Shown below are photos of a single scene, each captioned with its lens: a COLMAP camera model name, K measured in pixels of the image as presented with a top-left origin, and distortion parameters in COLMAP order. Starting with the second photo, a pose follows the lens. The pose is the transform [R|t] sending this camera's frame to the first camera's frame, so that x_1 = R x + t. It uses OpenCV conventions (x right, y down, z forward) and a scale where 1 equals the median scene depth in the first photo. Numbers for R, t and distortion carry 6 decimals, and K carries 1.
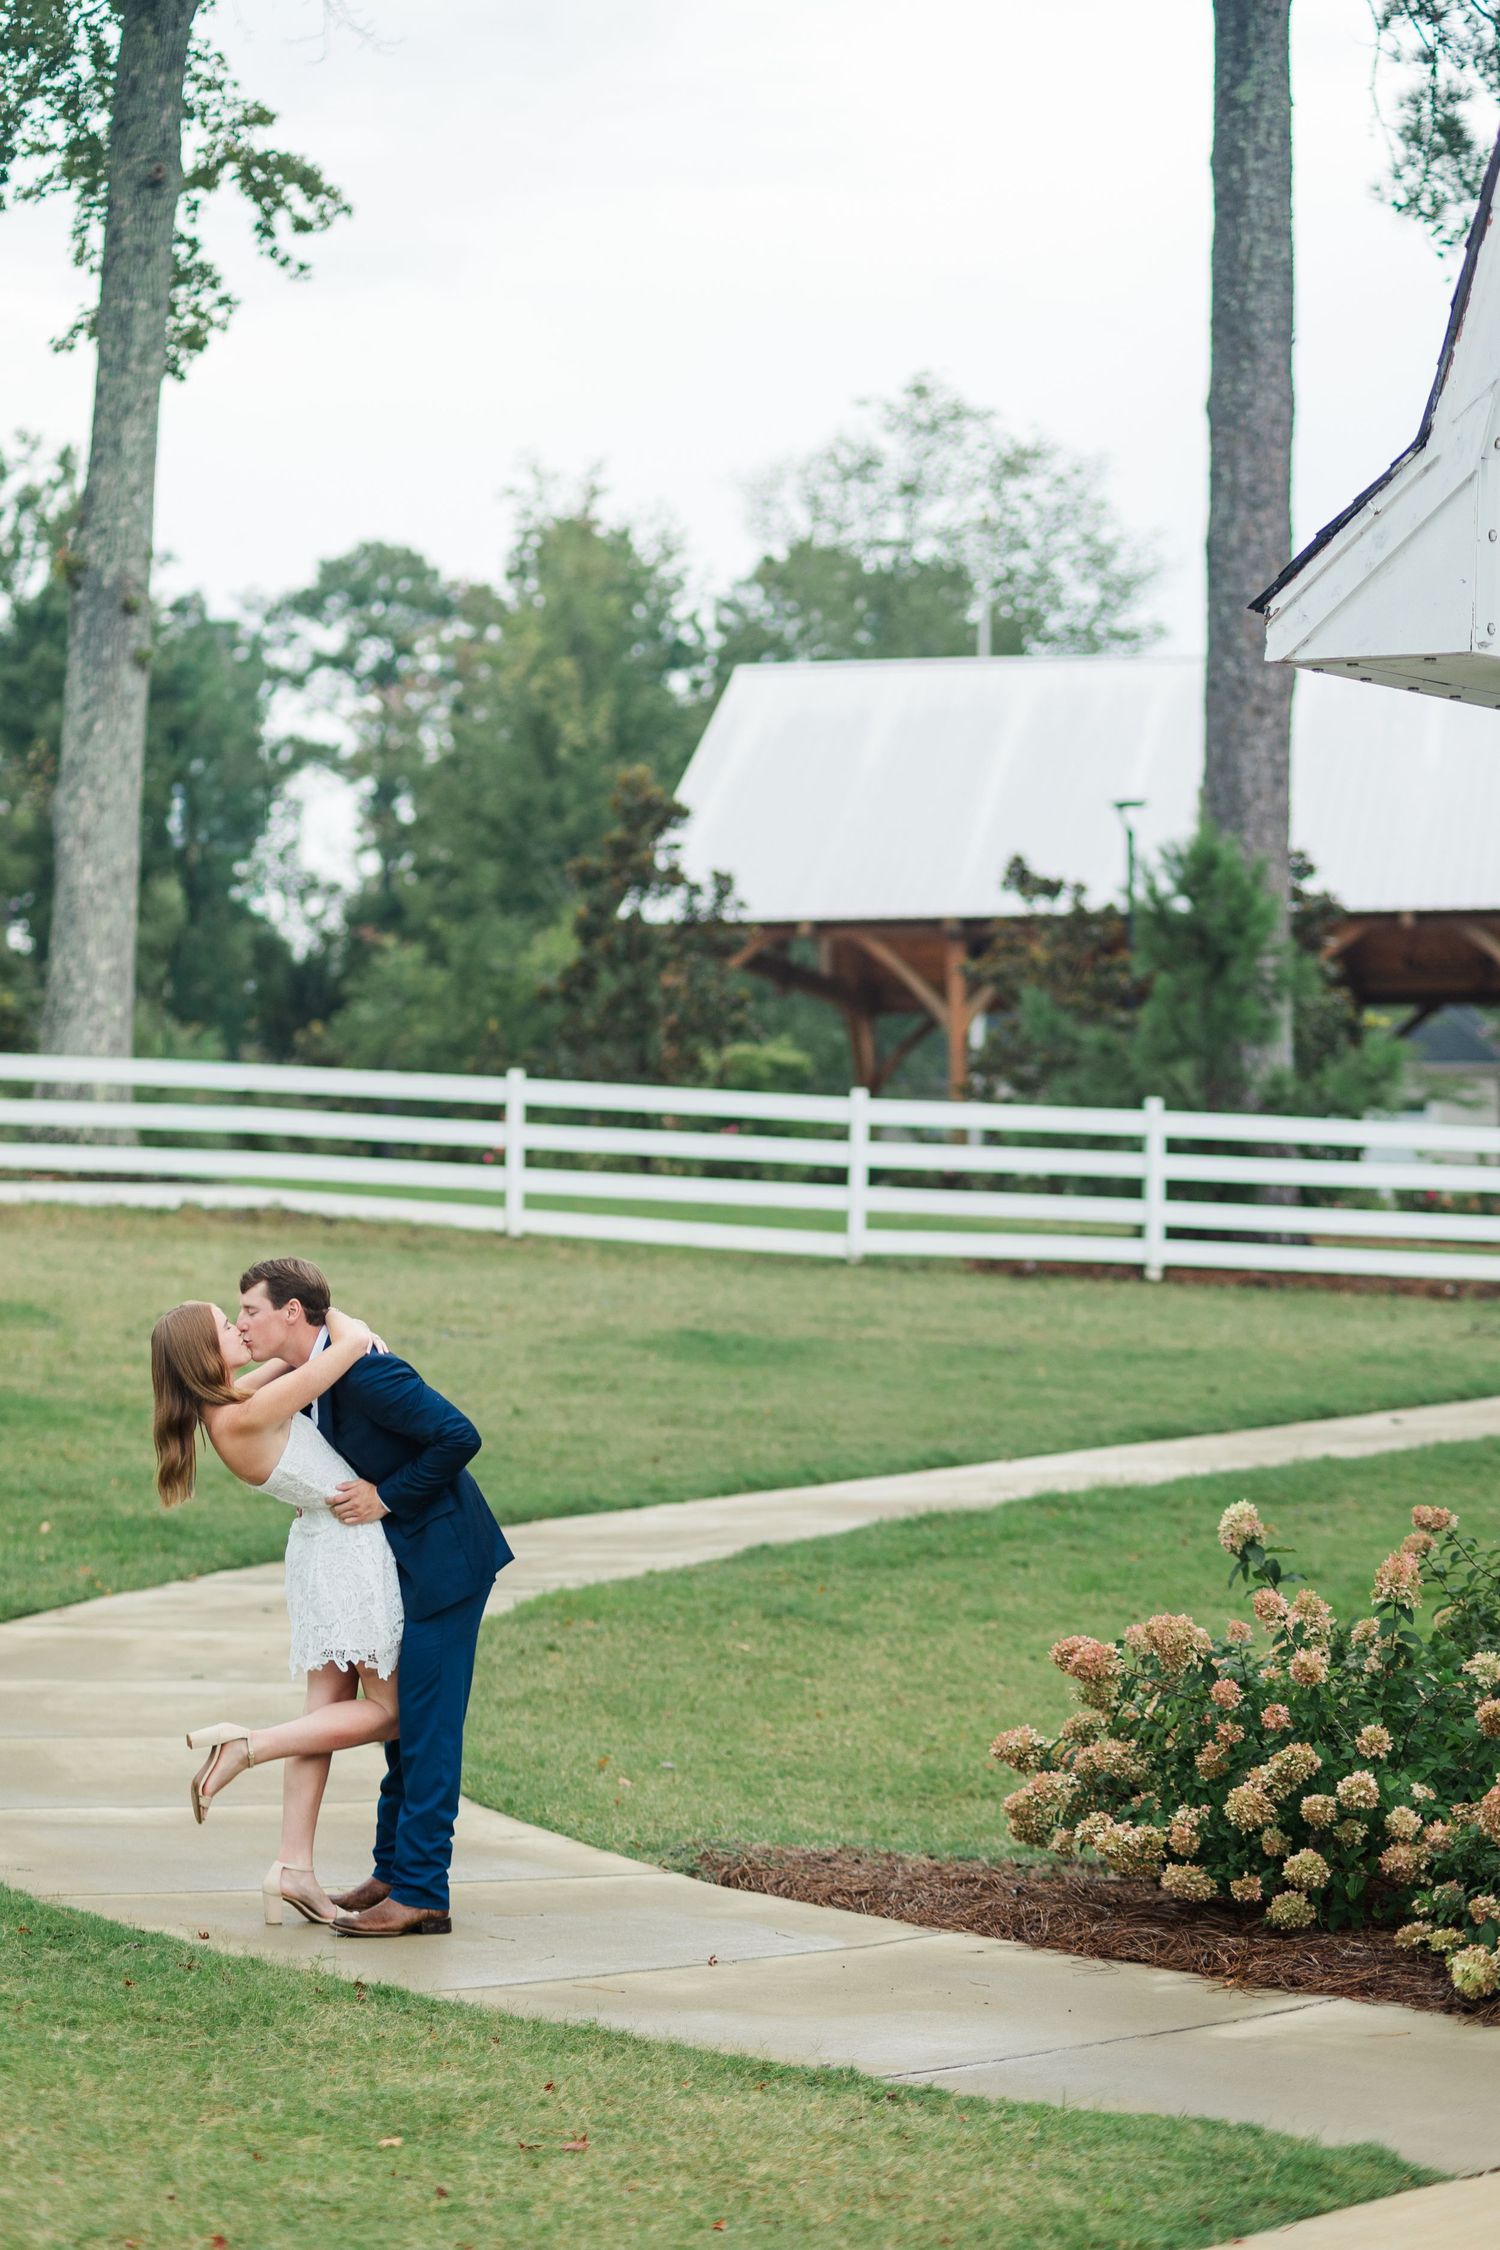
lens RADIAL K [[6085.3, 0, 736.8], [0, 6085.3, 1117.3], [0, 0, 1]] dist [-0.171644, 0.000000]
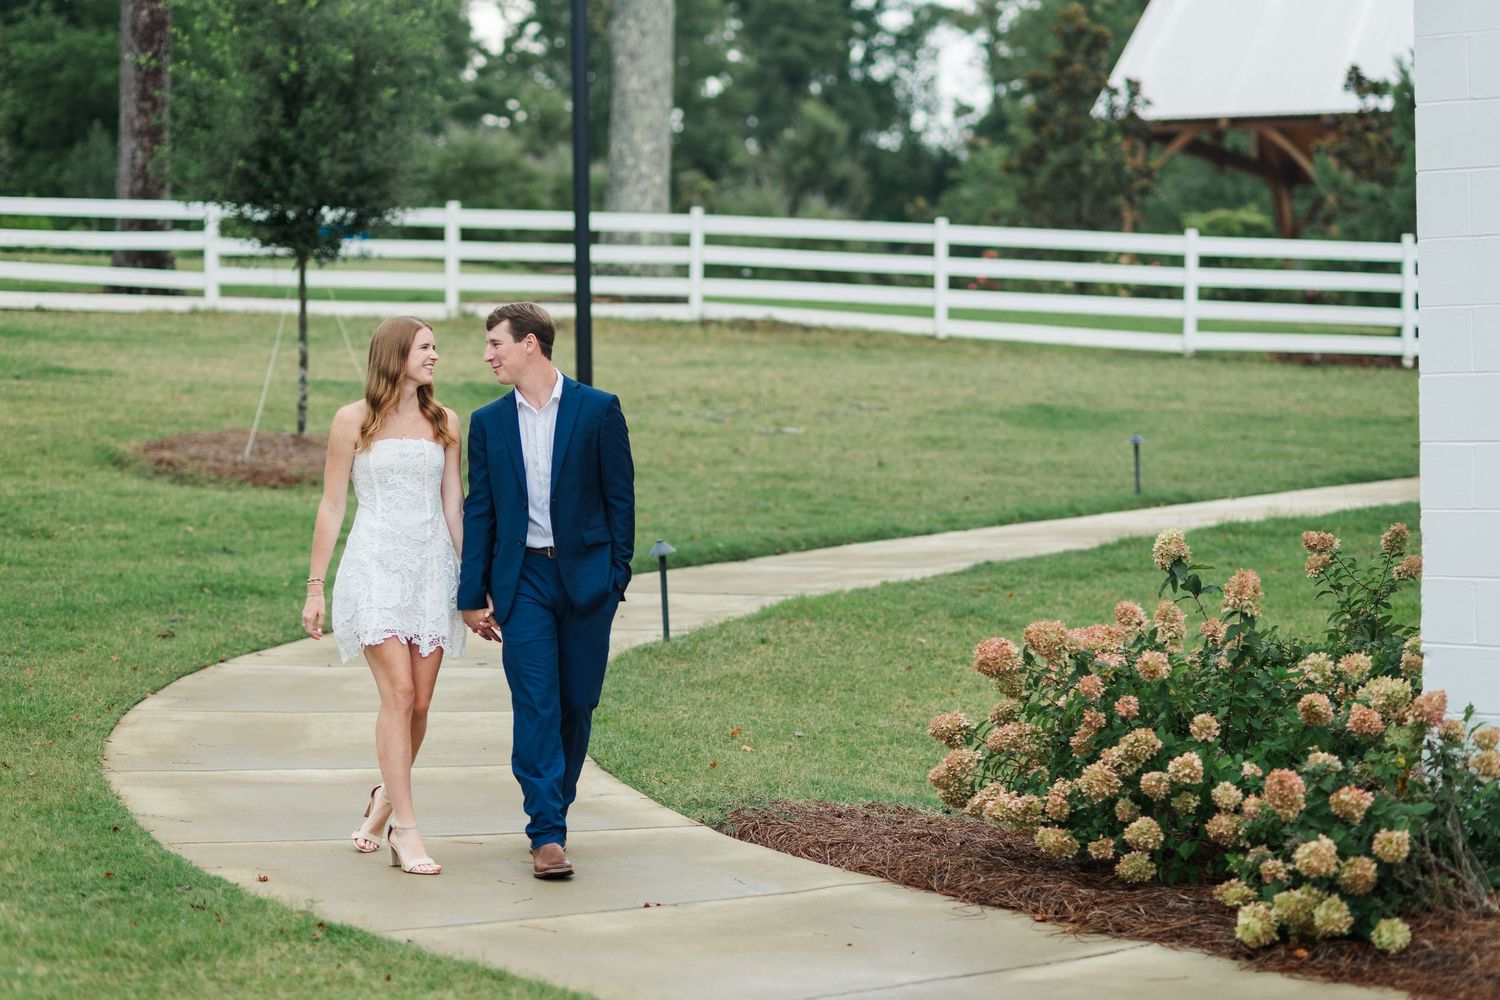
lens RADIAL K [[4056.9, 0, 758.9], [0, 4056.9, 509.2], [0, 0, 1]] dist [-0.171644, 0.000000]
pose [[0.989795, -0.003484, -0.142459, 0.060808], [0.011684, 0.998320, 0.056759, 0.006204], [0.142022, -0.057845, 0.988172, 0.092097]]
